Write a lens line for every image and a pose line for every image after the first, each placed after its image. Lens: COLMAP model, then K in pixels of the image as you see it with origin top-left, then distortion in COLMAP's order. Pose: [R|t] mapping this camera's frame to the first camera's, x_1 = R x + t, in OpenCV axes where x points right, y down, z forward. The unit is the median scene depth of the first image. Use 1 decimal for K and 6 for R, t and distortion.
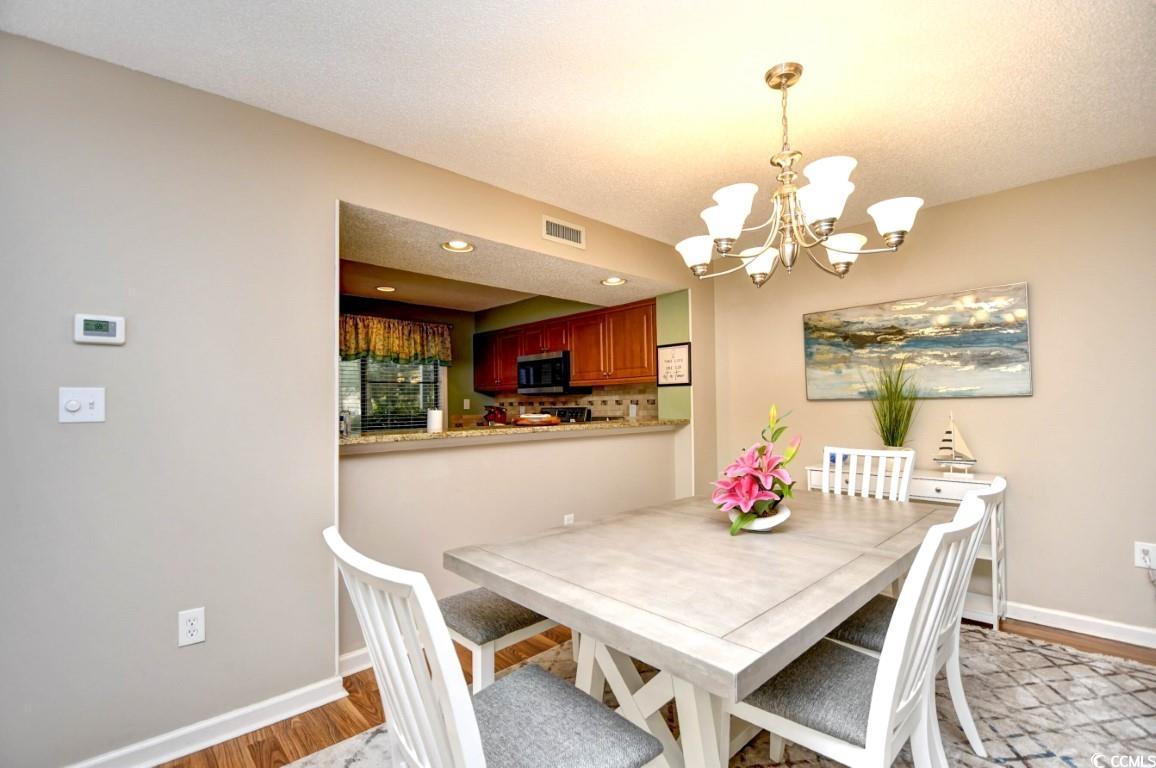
lens RADIAL K [[508.3, 0, 582.2], [0, 508.3, 393.1], [0, 0, 1]] dist [0.010889, -0.020838]
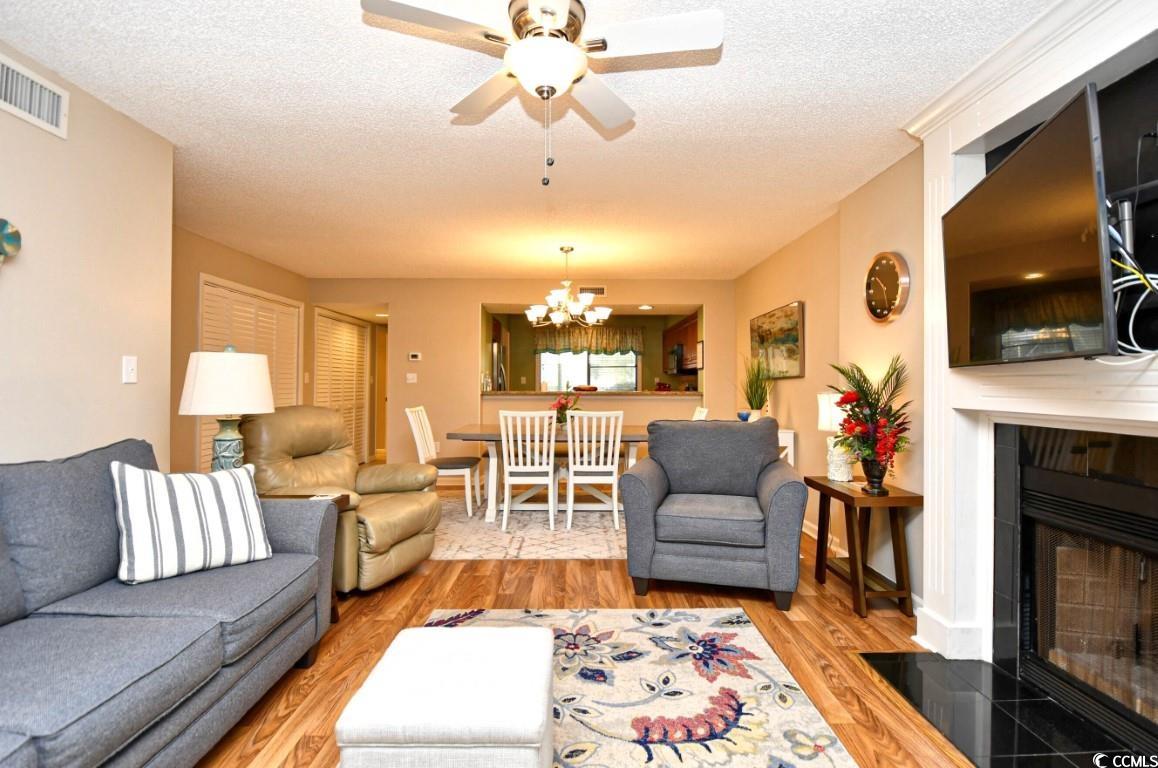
lens RADIAL K [[546.5, 0, 585.3], [0, 546.5, 379.0], [0, 0, 1]] dist [0.017059, -0.023750]
pose [[0.743982, 0.006774, -0.668165, 1.273720], [0.002822, 0.999908, 0.013281, -0.009977], [0.668194, -0.011766, 0.743894, -0.534782]]
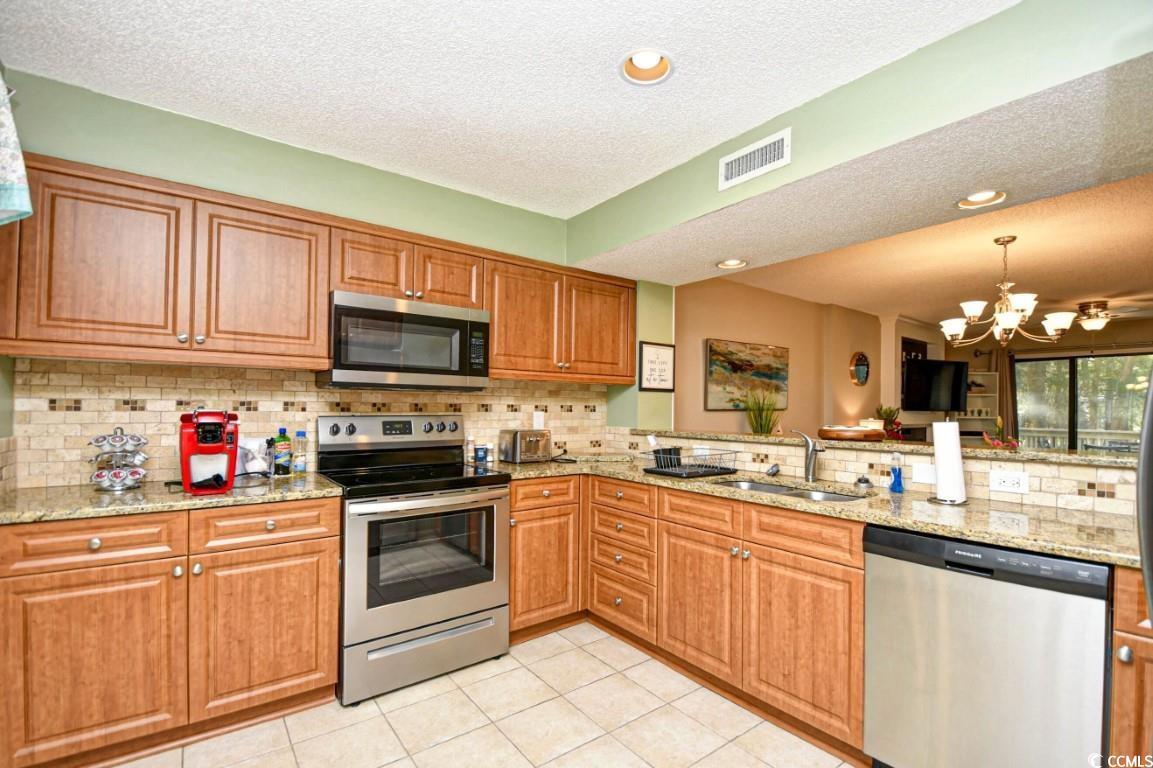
lens RADIAL K [[507.0, 0, 580.7], [0, 507.0, 393.1], [0, 0, 1]] dist [0.010889, -0.020838]
pose [[0.107510, 0.042362, 0.993301, -0.886082], [-0.031716, 0.998729, -0.039161, 0.034936], [-0.993698, -0.027294, 0.108717, 1.318957]]
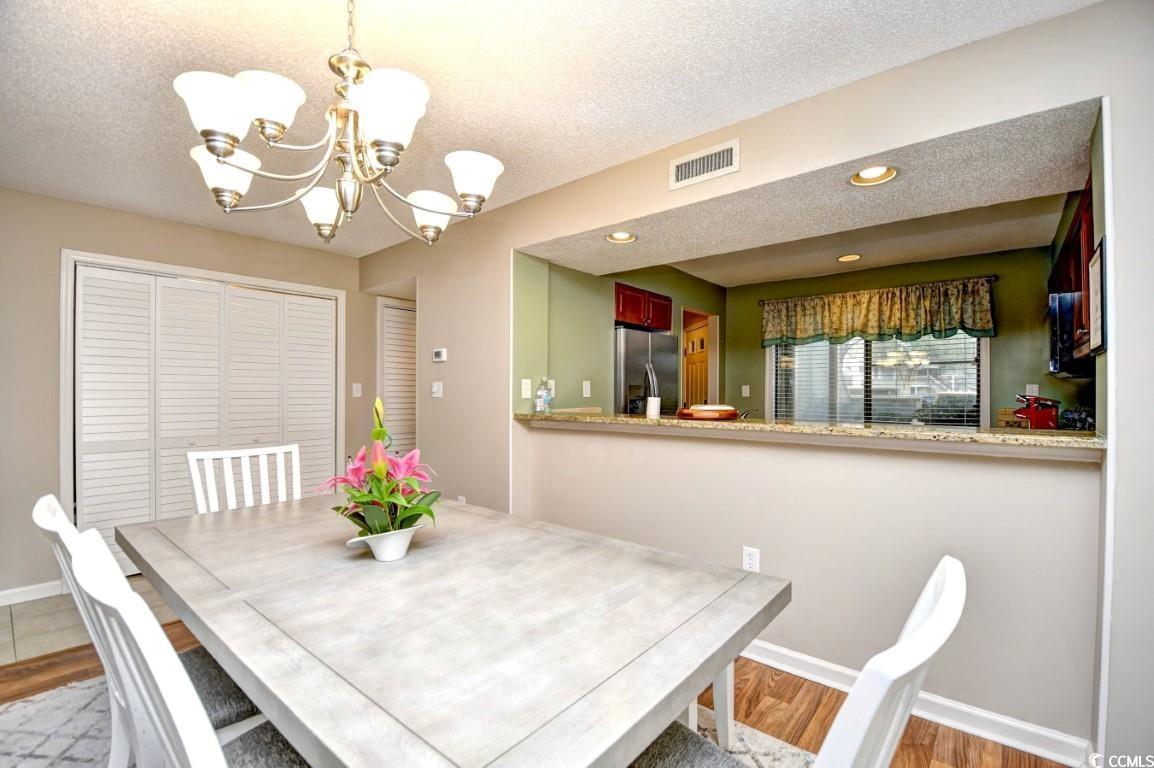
lens RADIAL K [[507.4, 0, 581.2], [0, 507.4, 393.1], [0, 0, 1]] dist [0.010889, -0.020838]
pose [[0.124564, 0.013408, -0.992121, 0.667088], [0.017302, 0.999727, 0.015683, 0.006538], [0.992061, -0.019119, 0.124298, 0.694401]]
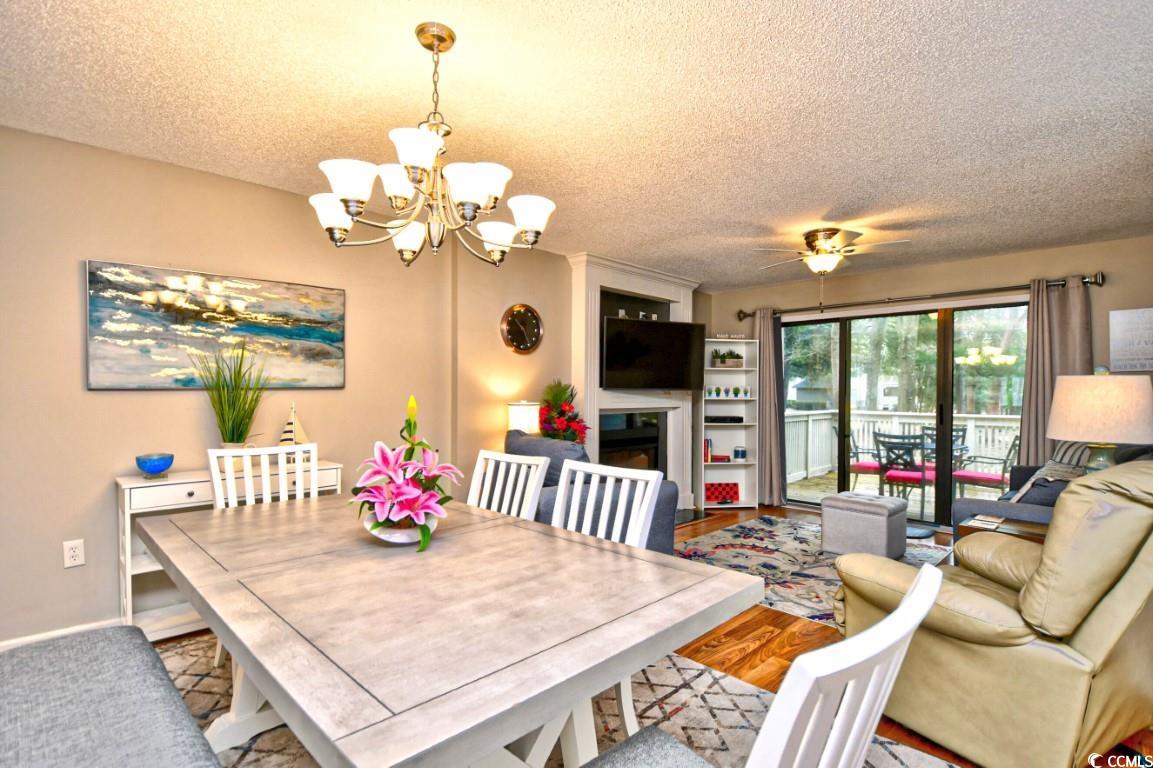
lens RADIAL K [[546.3, 0, 579.0], [0, 546.3, 392.1], [0, 0, 1]] dist [0.014913, -0.024914]
pose [[-0.029426, 0.010188, 0.999515, -0.331914], [-0.024363, 0.999644, -0.010907, 0.012638], [-0.999270, -0.024672, -0.029168, 0.420850]]
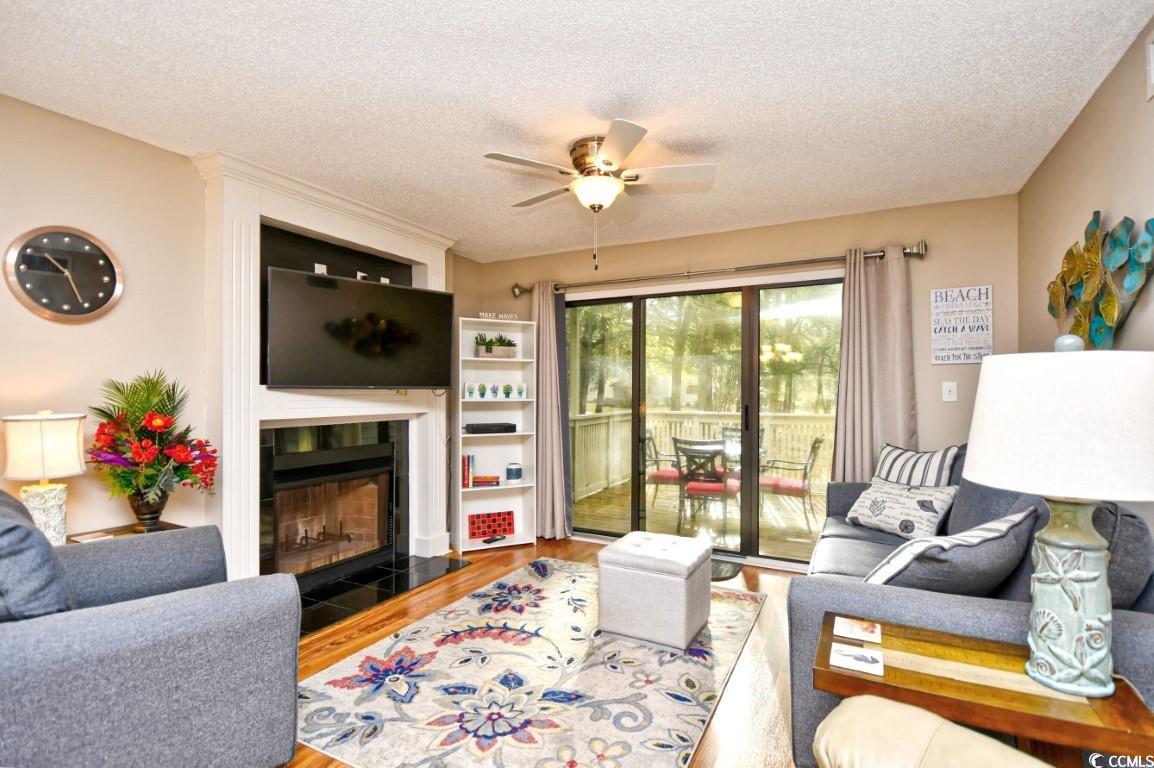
lens RADIAL K [[546.8, 0, 579.5], [0, 546.8, 392.1], [0, 0, 1]] dist [0.014913, -0.024914]
pose [[-0.336860, 0.009348, 0.941508, 0.132568], [-0.014654, 0.999778, -0.015170, 0.000301], [-0.941441, -0.018907, -0.336648, 0.133716]]
